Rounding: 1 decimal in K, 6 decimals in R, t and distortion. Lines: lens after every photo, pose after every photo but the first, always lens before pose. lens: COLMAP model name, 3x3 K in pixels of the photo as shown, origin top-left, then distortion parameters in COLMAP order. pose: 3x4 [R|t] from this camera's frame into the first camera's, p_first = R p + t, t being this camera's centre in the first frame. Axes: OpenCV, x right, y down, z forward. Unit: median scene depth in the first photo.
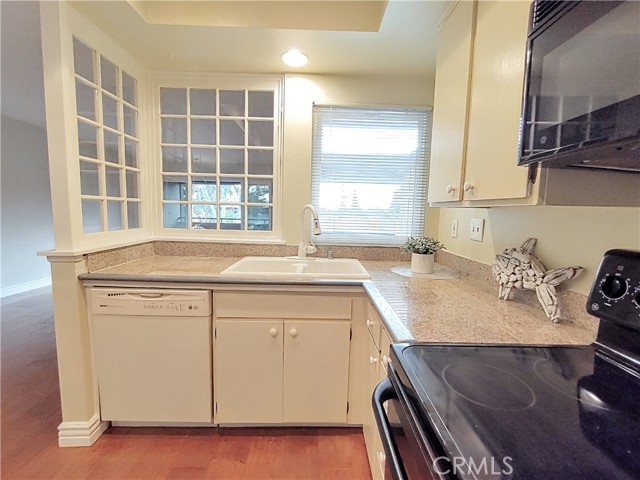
lens RADIAL K [[290.2, 0, 321.7], [0, 290.2, 239.7], [0, 0, 1]] dist [-0.000083, -0.000018]
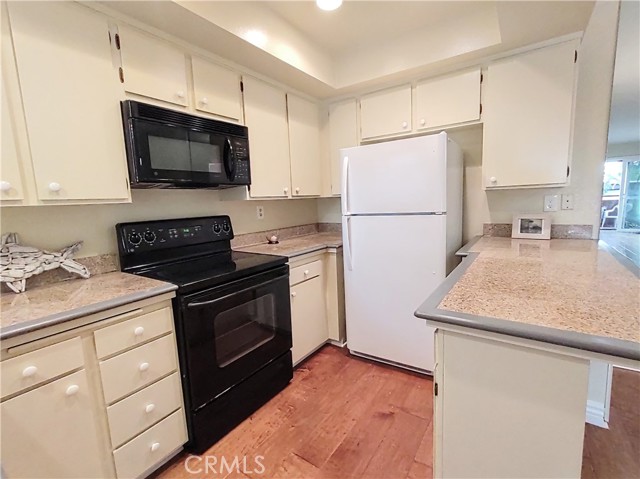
lens RADIAL K [[290.2, 0, 321.7], [0, 290.2, 239.2], [0, 0, 1]] dist [-0.000083, -0.000018]
pose [[-0.818414, -0.080506, 0.568962, -0.595791], [0.071039, 0.968367, 0.239205, -0.110561], [-0.570222, 0.236187, -0.786806, 0.807881]]
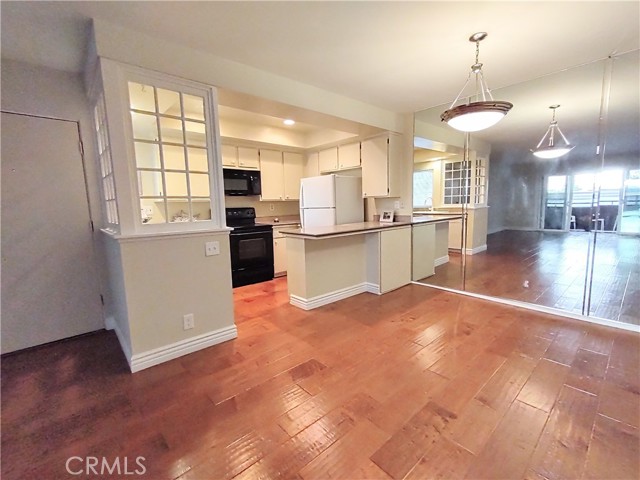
lens RADIAL K [[290.2, 0, 321.7], [0, 290.2, 239.7], [0, 0, 1]] dist [-0.000083, -0.000018]
pose [[-0.650050, -0.110998, 0.751741, -2.151296], [0.077972, 0.974309, 0.211285, -0.182536], [-0.755880, 0.195961, -0.624695, 1.366806]]
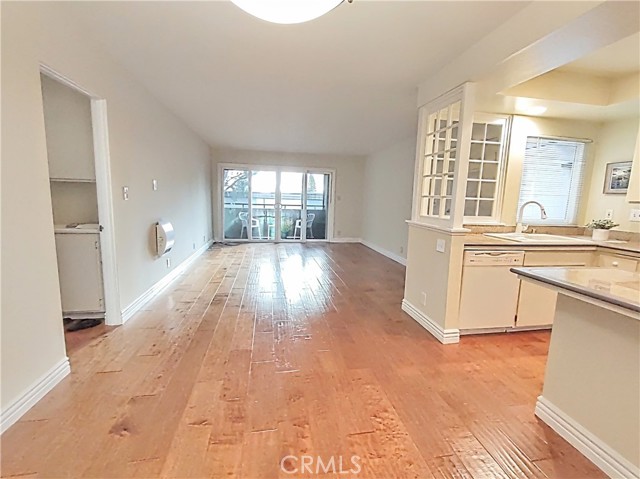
lens RADIAL K [[300.7, 0, 322.9], [0, 300.7, 240.6], [0, 0, 1]] dist [0.000013, -0.000066]
pose [[0.984894, -0.018190, 0.172200, -1.613005], [0.009880, 0.998751, 0.048988, 0.010039], [-0.172876, -0.046546, 0.983843, -0.493564]]
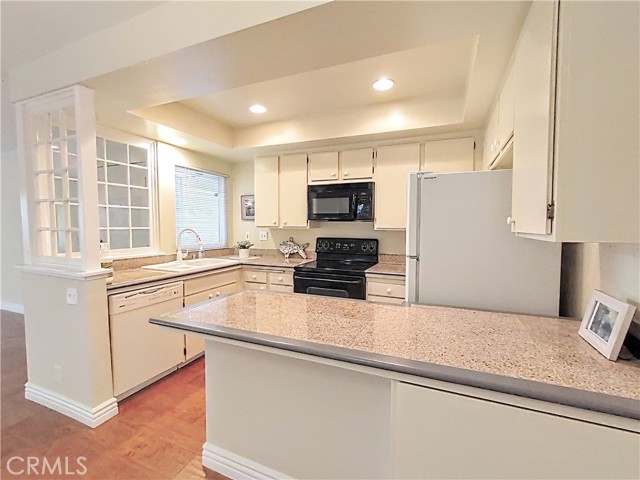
lens RADIAL K [[290.2, 0, 321.7], [0, 290.2, 239.7], [0, 0, 1]] dist [-0.000083, -0.000018]
pose [[0.404243, -0.071382, 0.911862, -1.354795], [0.101238, 0.994316, 0.032957, -0.032802], [-0.909032, 0.078993, 0.409172, -0.395022]]
